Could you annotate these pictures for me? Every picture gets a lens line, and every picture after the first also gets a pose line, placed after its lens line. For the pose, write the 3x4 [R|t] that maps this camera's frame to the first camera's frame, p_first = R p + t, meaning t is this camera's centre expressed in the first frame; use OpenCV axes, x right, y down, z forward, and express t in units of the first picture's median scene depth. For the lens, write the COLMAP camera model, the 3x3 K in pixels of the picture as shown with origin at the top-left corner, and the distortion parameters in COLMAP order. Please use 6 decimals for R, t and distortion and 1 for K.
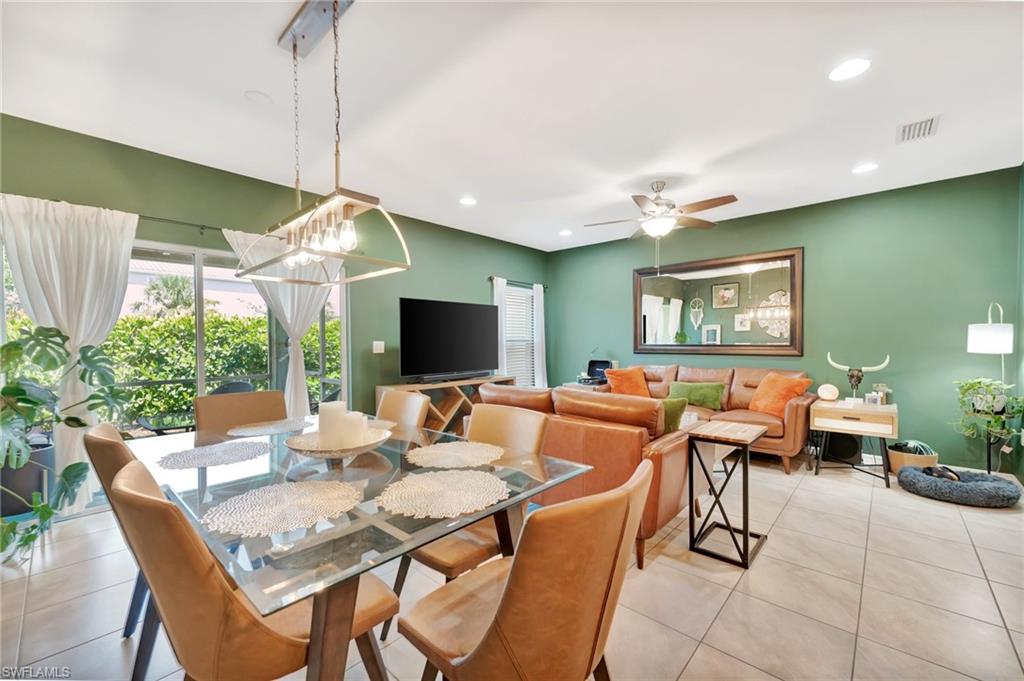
lens RADIAL K [[411.7, 0, 512.8], [0, 411.7, 340.4], [0, 0, 1]] dist [0.000028, 0.000033]
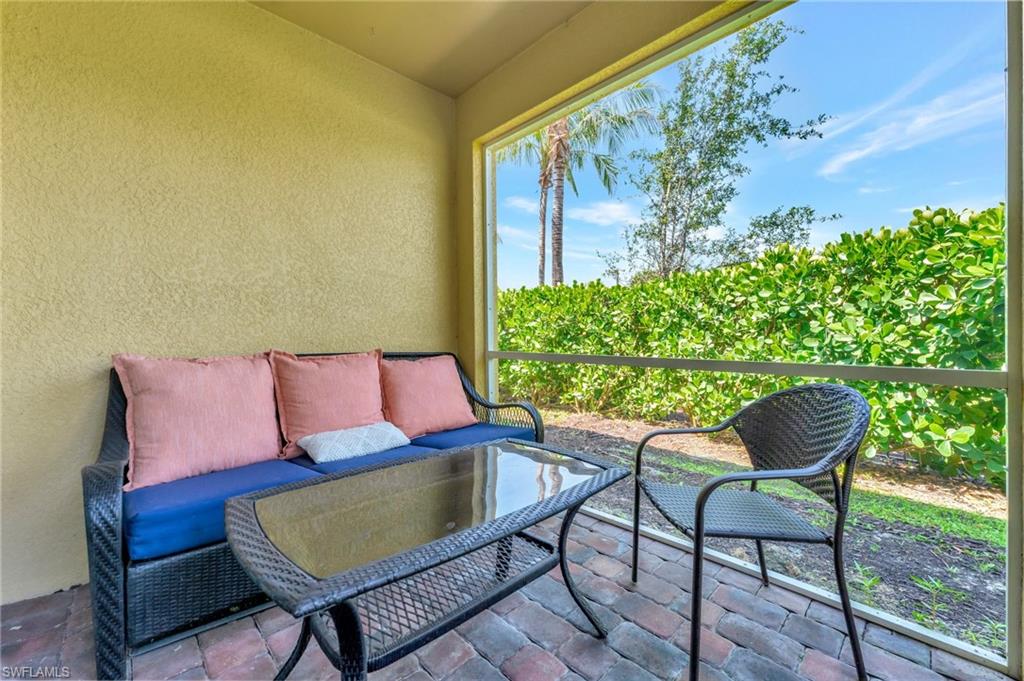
lens RADIAL K [[411.7, 0, 512.7], [0, 411.7, 340.5], [0, 0, 1]] dist [0.000028, 0.000033]
pose [[-0.066549, 0.011479, -0.997717, -0.304442], [-0.012122, 0.999851, 0.012312, 0.060143], [0.997710, 0.012913, -0.066400, 0.639330]]
